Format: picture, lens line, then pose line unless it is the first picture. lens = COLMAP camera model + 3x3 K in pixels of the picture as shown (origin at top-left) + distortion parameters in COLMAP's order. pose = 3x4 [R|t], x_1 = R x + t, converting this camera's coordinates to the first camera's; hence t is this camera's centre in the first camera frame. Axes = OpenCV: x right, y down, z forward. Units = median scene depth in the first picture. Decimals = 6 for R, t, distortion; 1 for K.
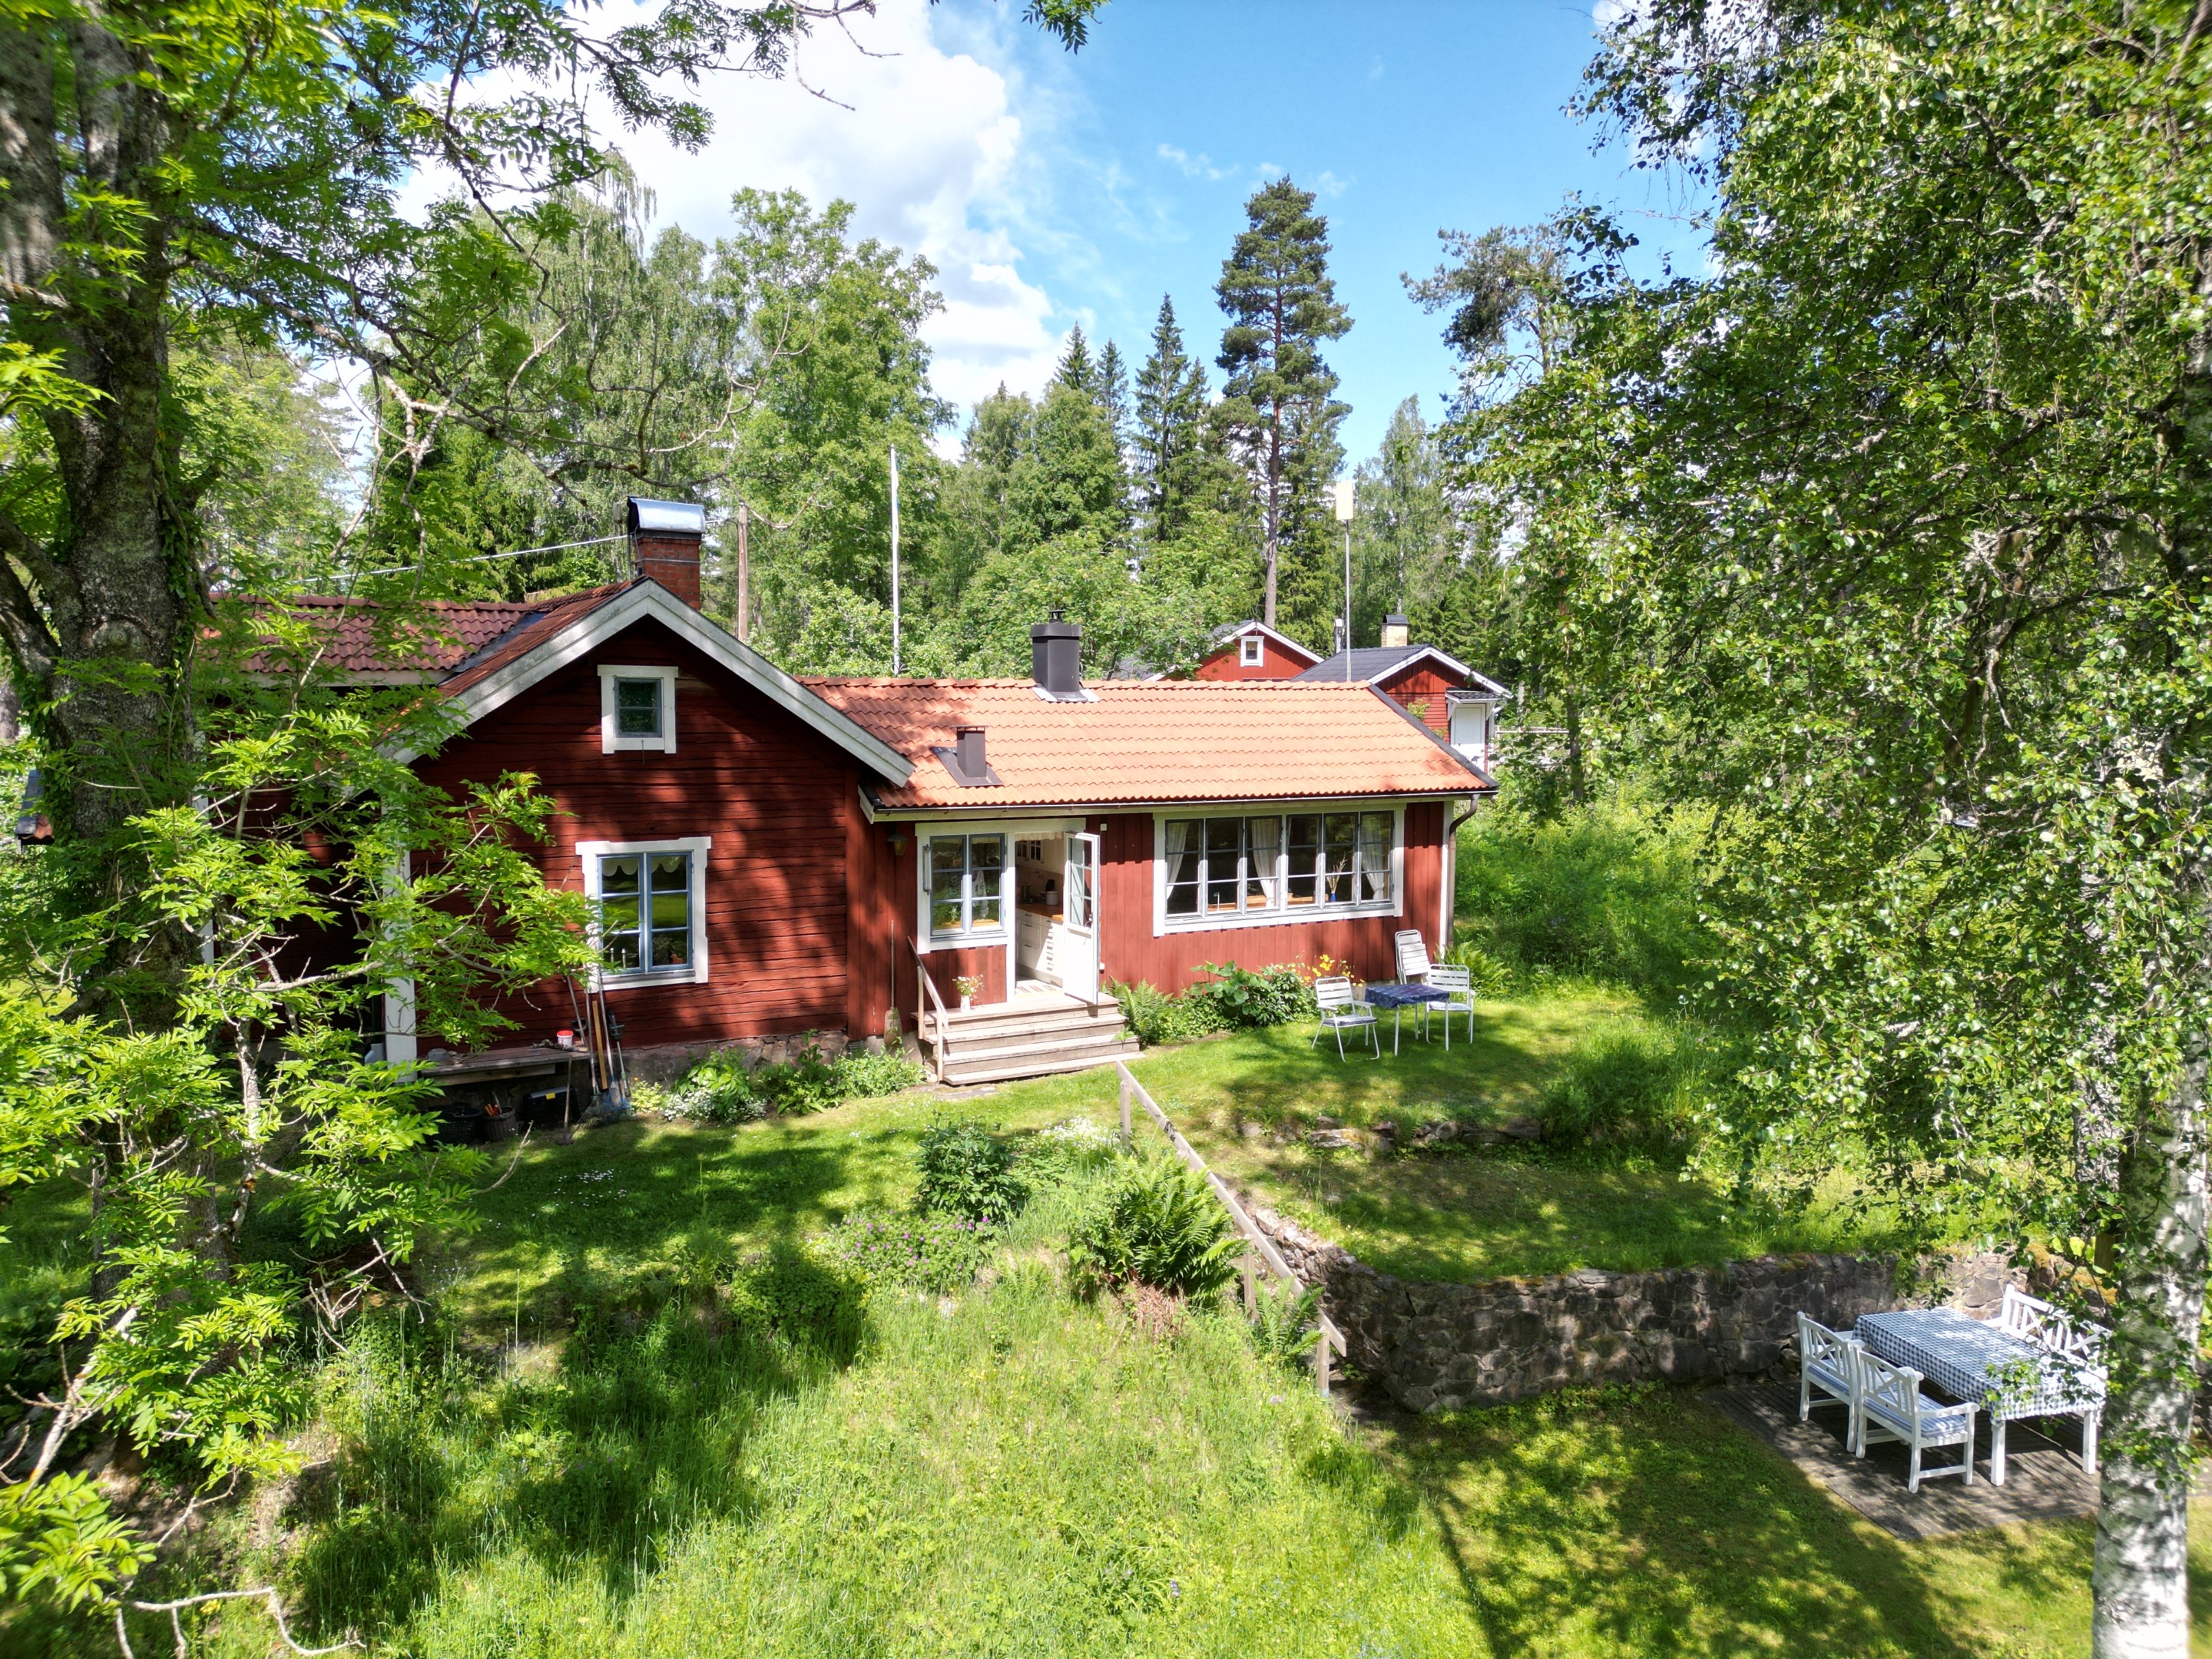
lens RADIAL K [[1548.1, 0, 1106.0], [0, 1548.1, 829.5], [0, 0, 1]] dist [-0.000485, -0.002812]
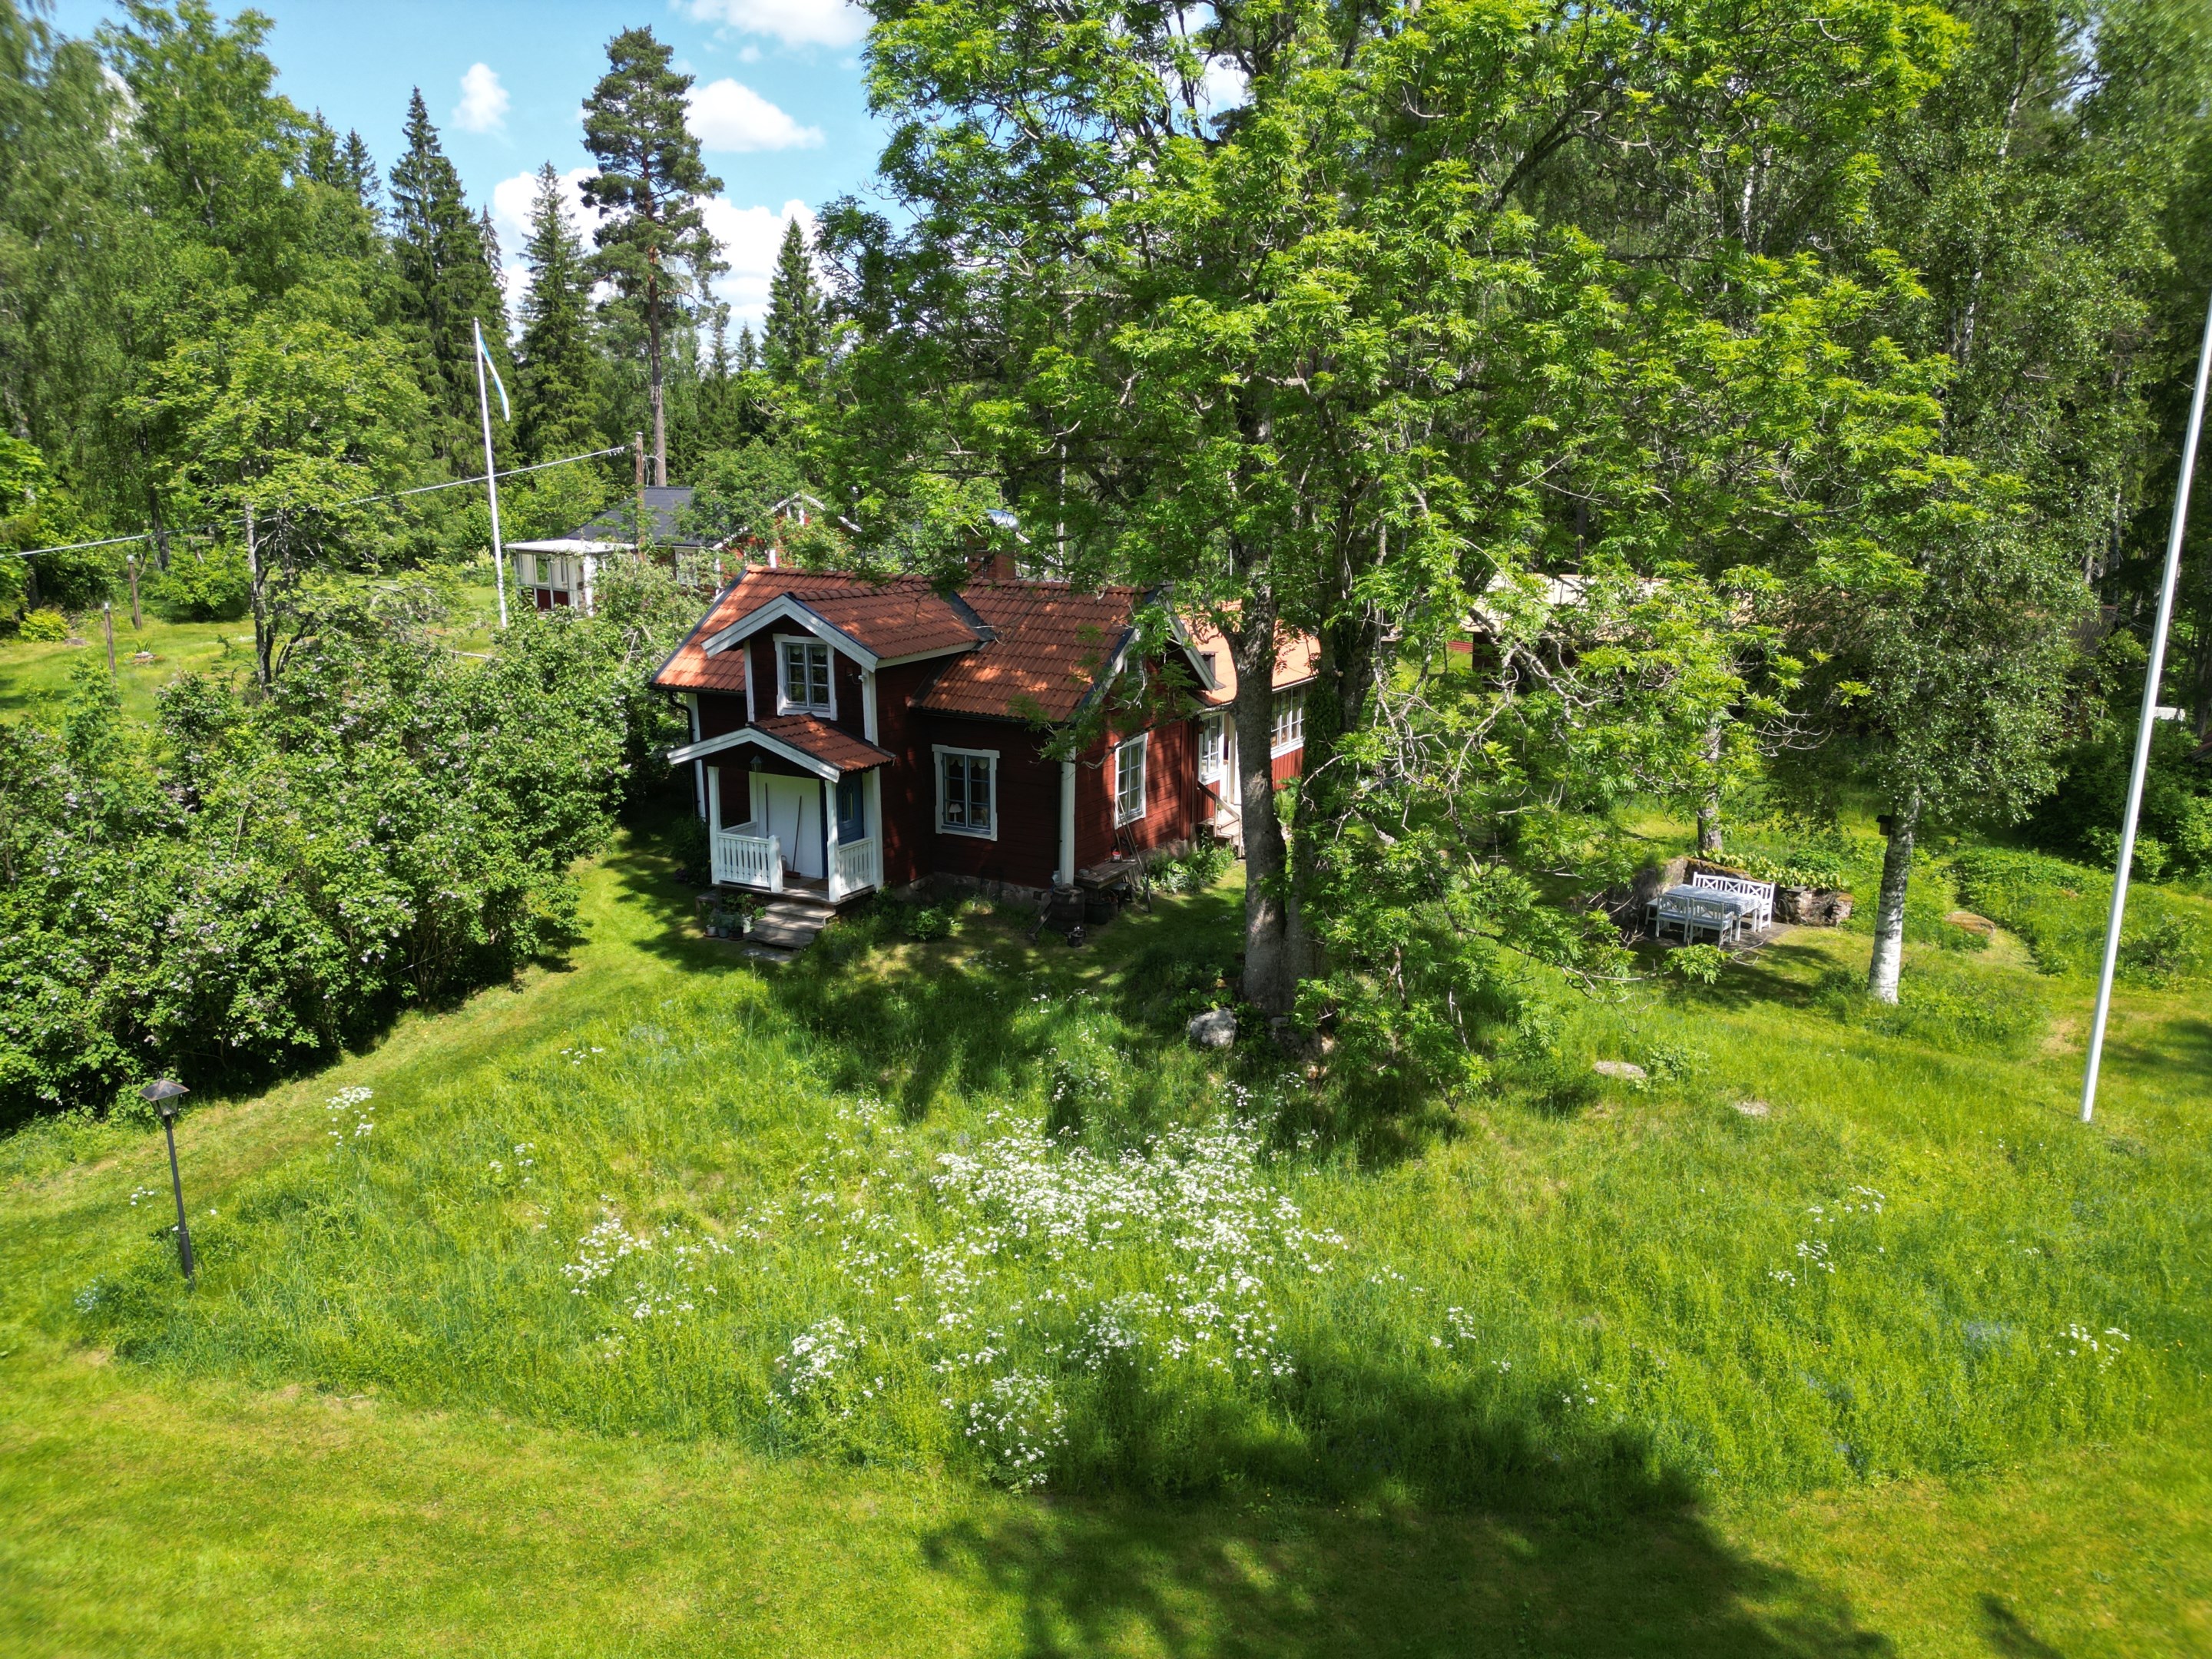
lens RADIAL K [[1548.1, 0, 1106.0], [0, 1548.1, 829.5], [0, 0, 1]] dist [-0.000485, -0.002812]
pose [[0.824576, -0.116313, 0.553666, -0.264399], [0.039851, 0.988148, 0.148238, -0.029825], [-0.564346, -0.100169, 0.819439, -0.079121]]
